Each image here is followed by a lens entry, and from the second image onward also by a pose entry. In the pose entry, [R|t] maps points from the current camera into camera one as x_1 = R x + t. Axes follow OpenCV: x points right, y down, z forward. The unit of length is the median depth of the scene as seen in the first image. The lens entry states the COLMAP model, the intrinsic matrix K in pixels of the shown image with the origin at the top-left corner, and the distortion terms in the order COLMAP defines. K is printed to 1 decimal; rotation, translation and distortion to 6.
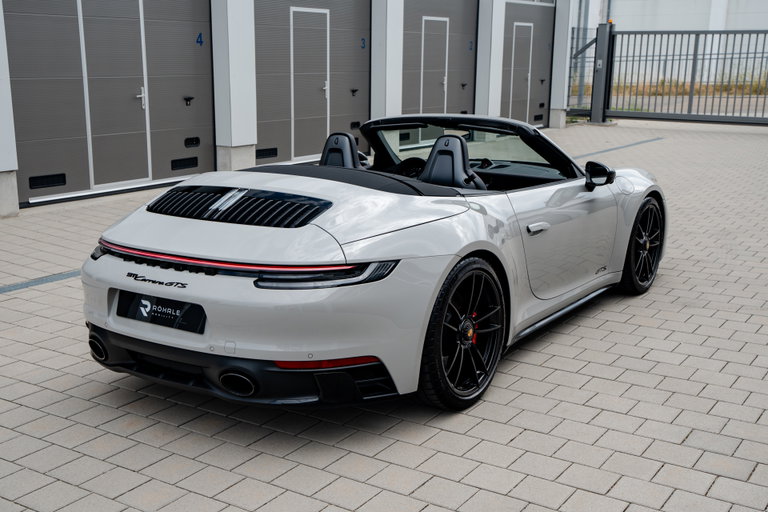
lens RADIAL K [[916.0, 0, 373.9], [0, 916.0, 259.1], [0, 0, 1]] dist [0.041608, 0.041510]
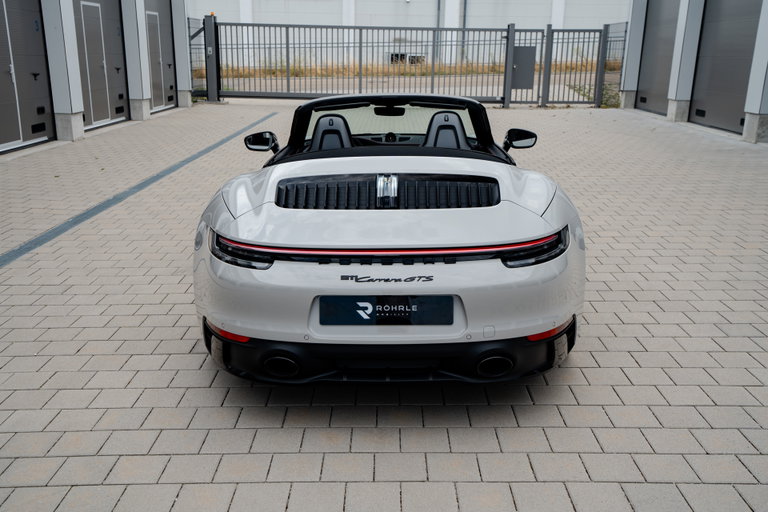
lens RADIAL K [[748.9, 0, 384.0], [0, 748.9, 256.0], [0, 0, 1]] dist [0.073177, 0.003118]
pose [[0.829615, -0.146873, 0.538671, -0.603363], [0.117479, 0.989101, 0.088757, -0.062710], [-0.545836, -0.010351, 0.837828, 0.340995]]
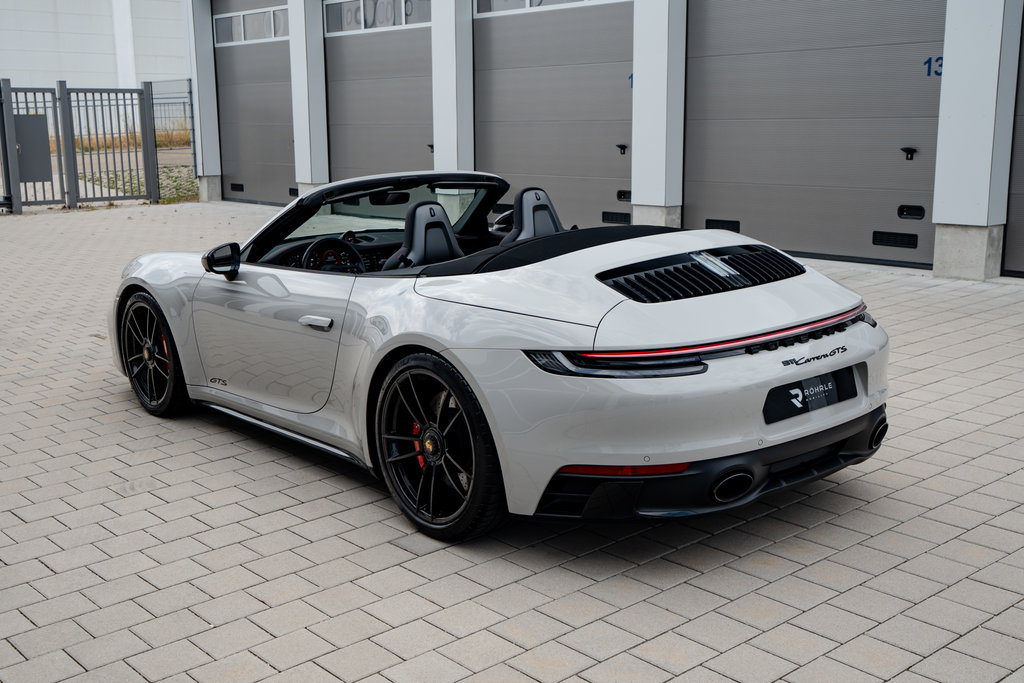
lens RADIAL K [[1185.0, 0, 512.0], [0, 1185.0, 341.5], [0, 0, 1]] dist [0.033425, 0.044610]
pose [[0.252084, -0.193930, 0.948074, -1.234924], [0.229987, 0.963649, 0.135964, -0.185632], [-0.939978, 0.183771, 0.287522, 0.884602]]
